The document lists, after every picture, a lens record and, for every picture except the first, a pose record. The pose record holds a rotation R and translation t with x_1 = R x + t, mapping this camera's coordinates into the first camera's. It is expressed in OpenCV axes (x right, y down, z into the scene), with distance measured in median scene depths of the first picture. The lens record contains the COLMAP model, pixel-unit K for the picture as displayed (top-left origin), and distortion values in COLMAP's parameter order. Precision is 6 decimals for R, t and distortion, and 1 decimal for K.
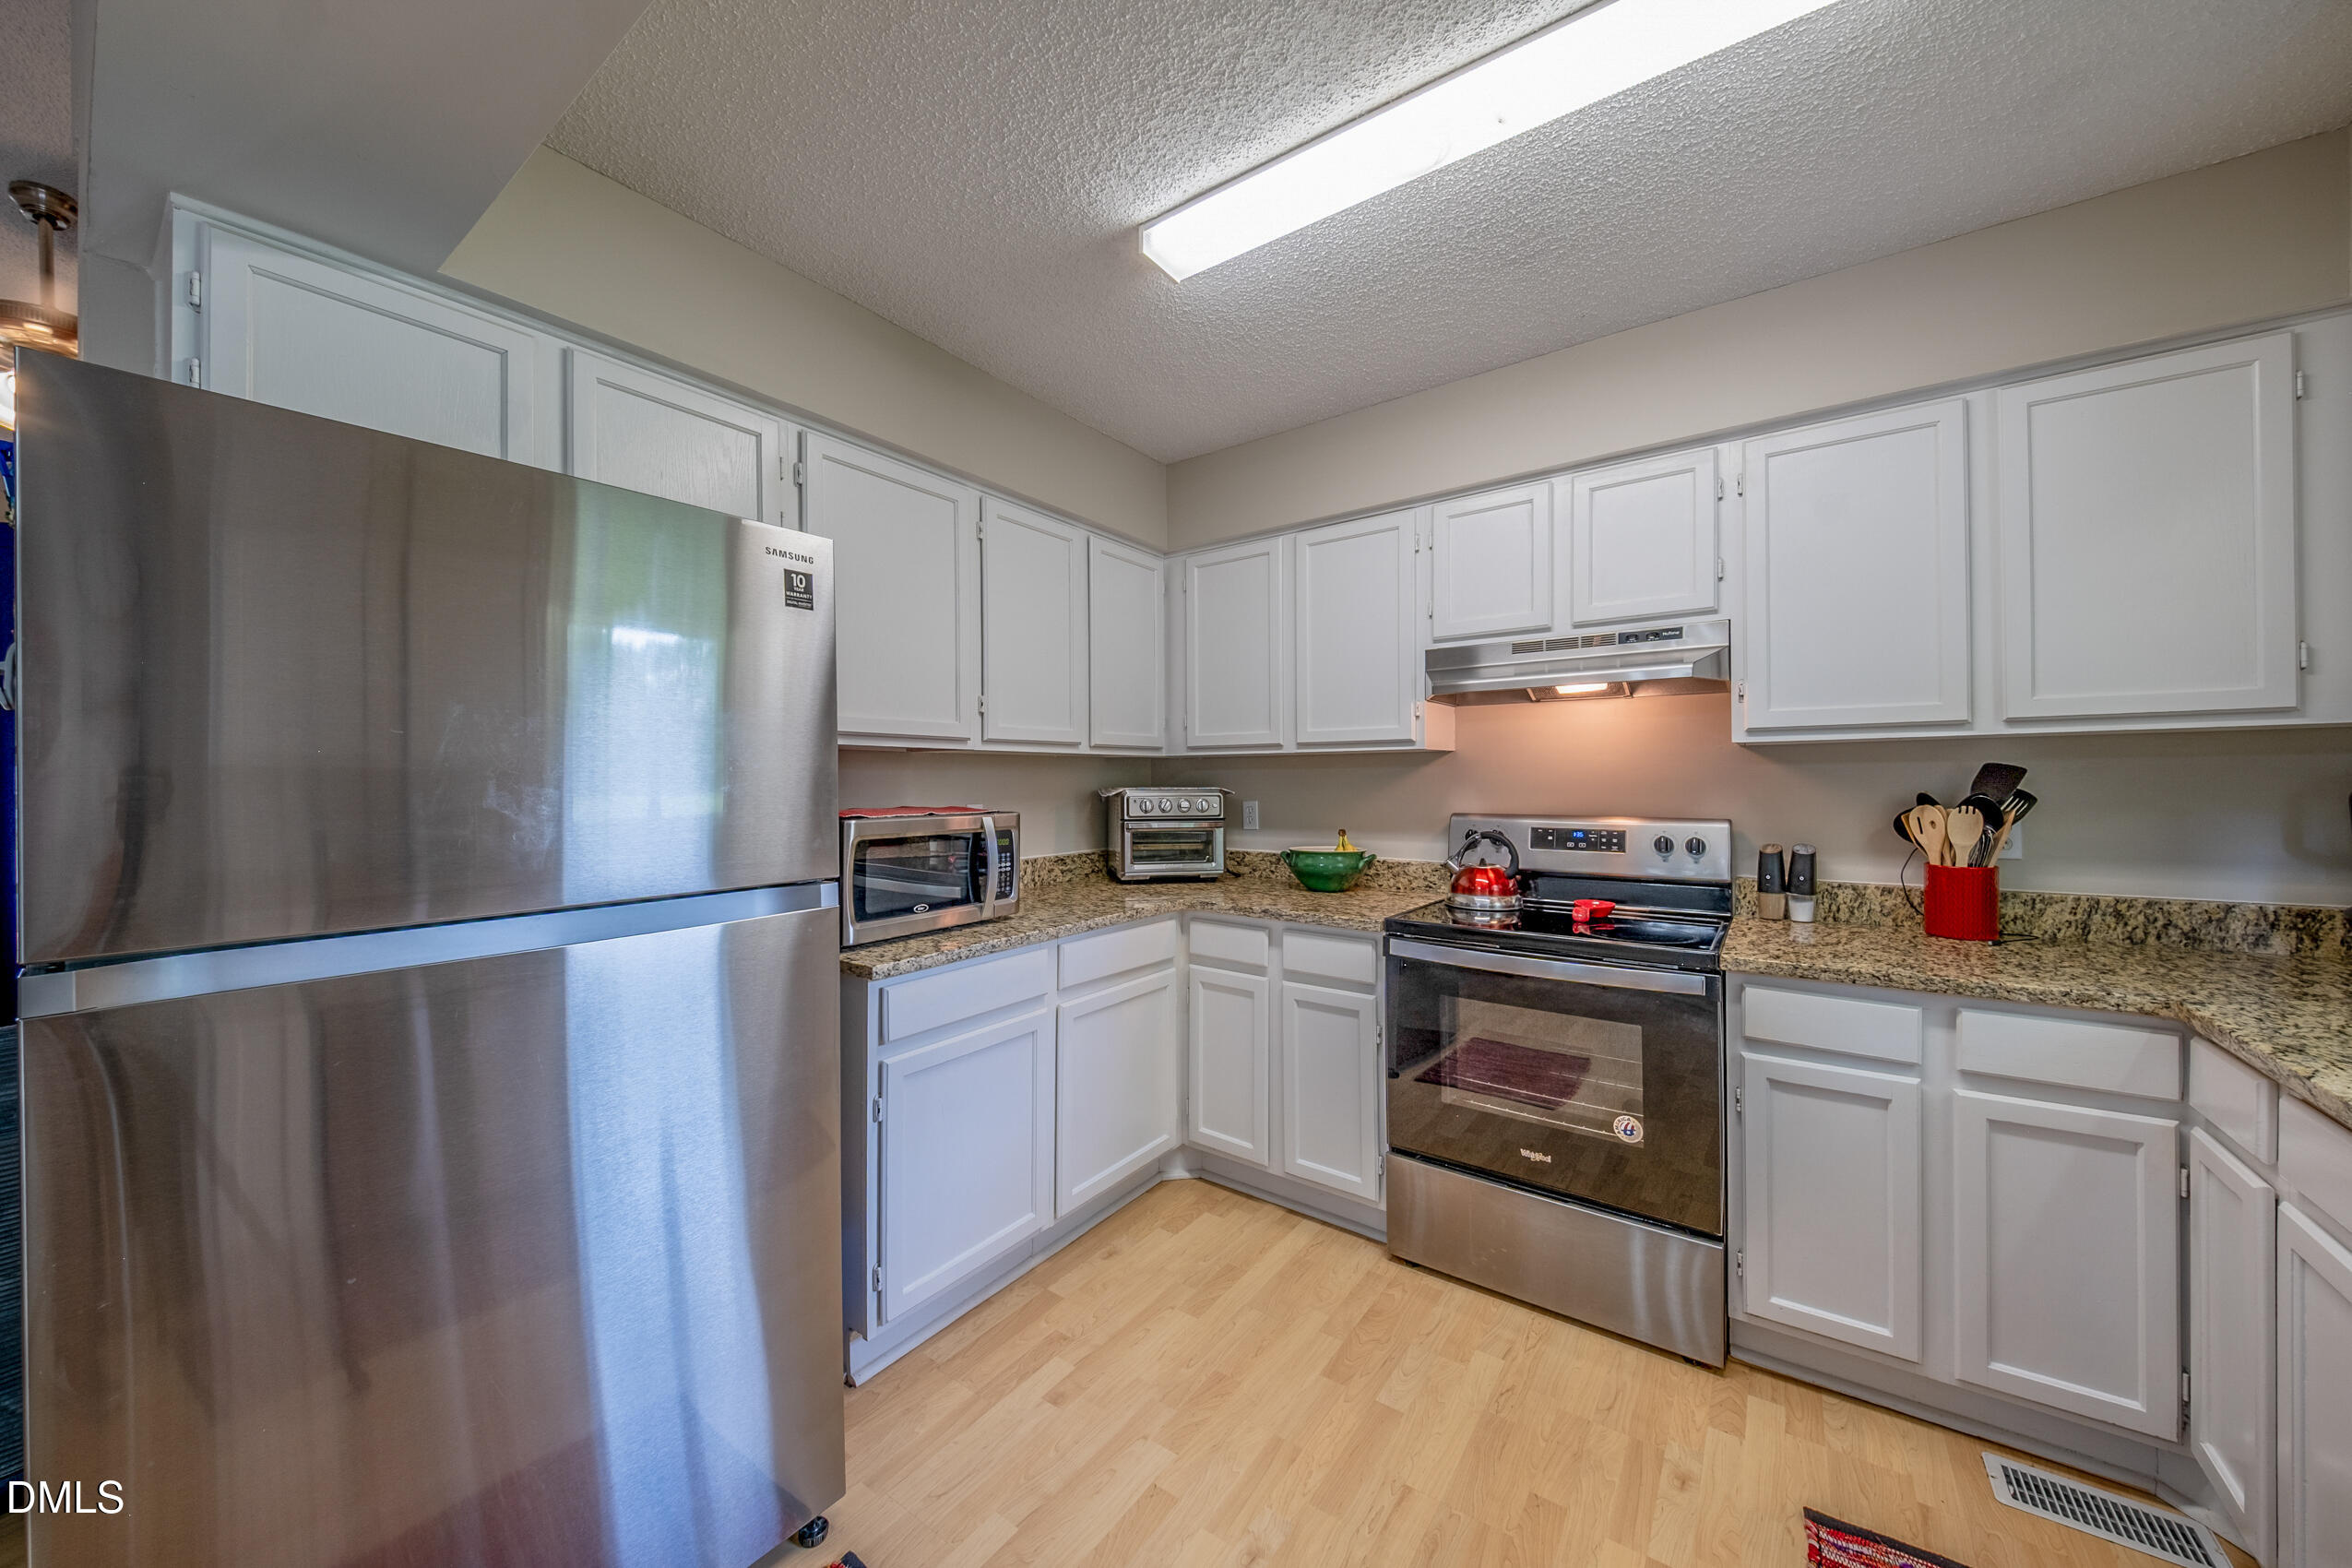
lens RADIAL K [[790.5, 0, 1181.8], [0, 790.5, 777.6], [0, 0, 1]] dist [0.004195, -0.004994]
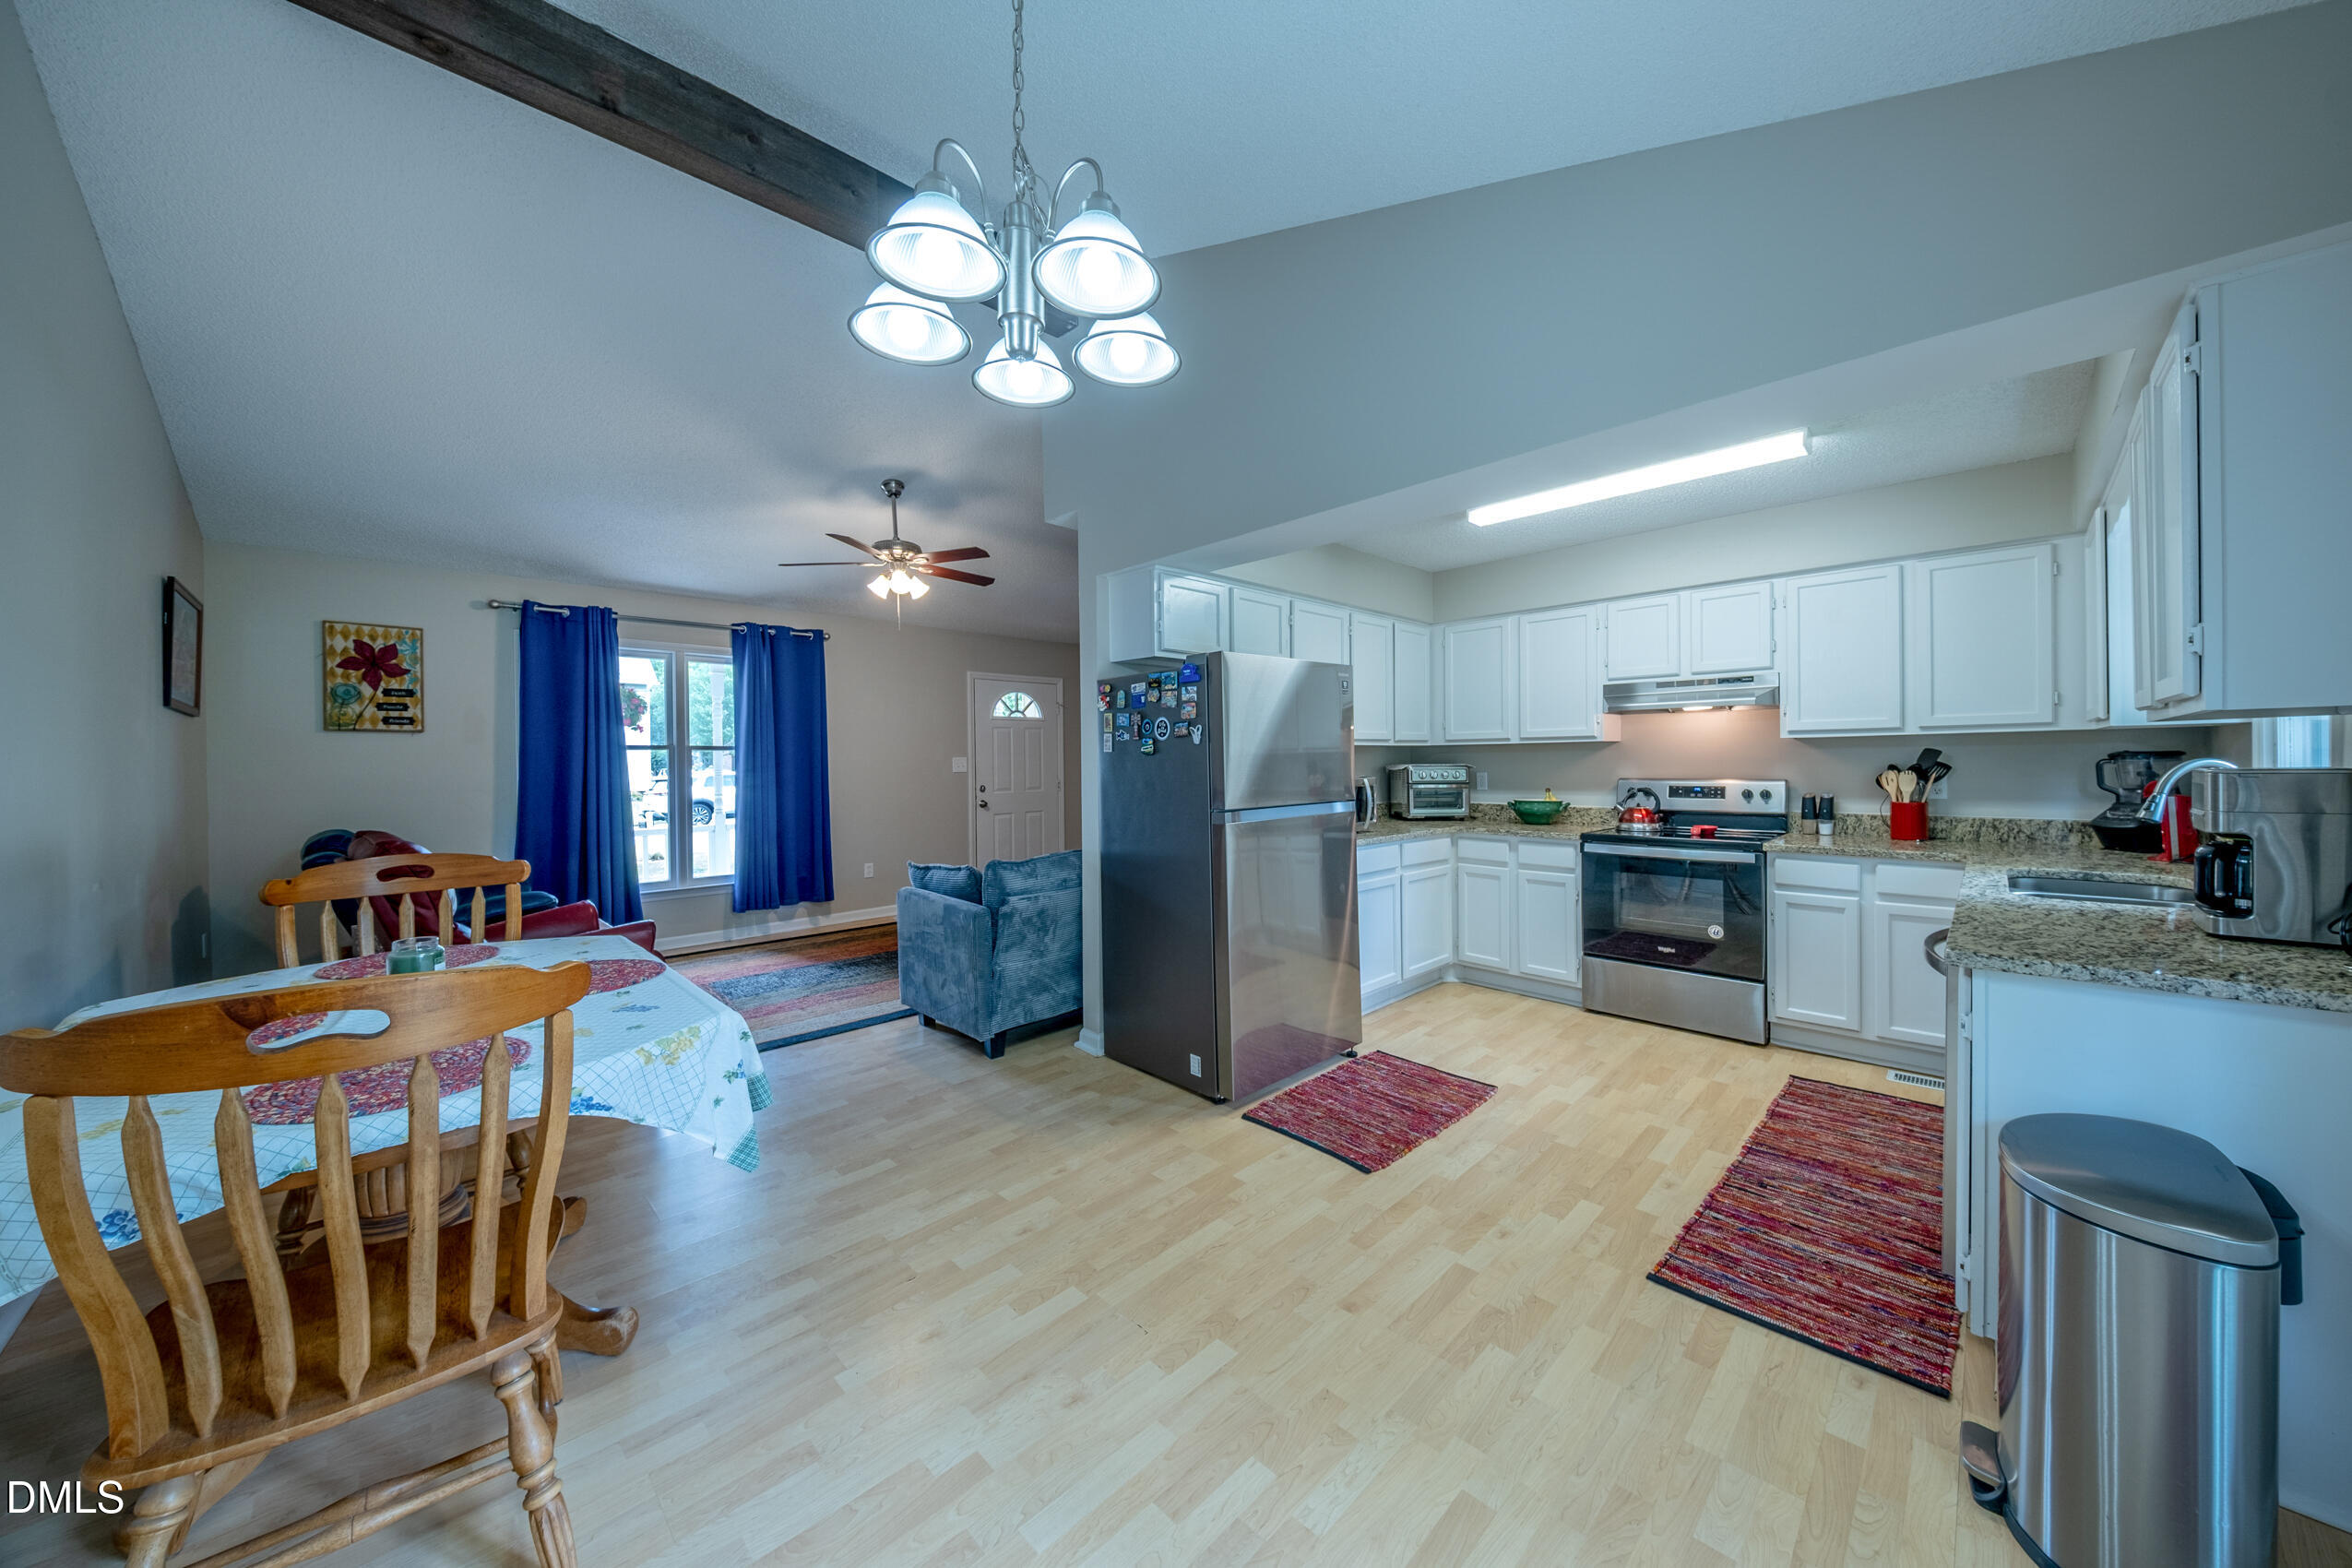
lens RADIAL K [[790.5, 0, 1166.8], [0, 790.5, 763.5], [0, 0, 1]] dist [0.004195, -0.004994]
pose [[0.982909, -0.003958, -0.184048, -0.379913], [0.005178, 0.999968, 0.006149, -0.002917], [0.184017, -0.006997, 0.982898, -1.076563]]
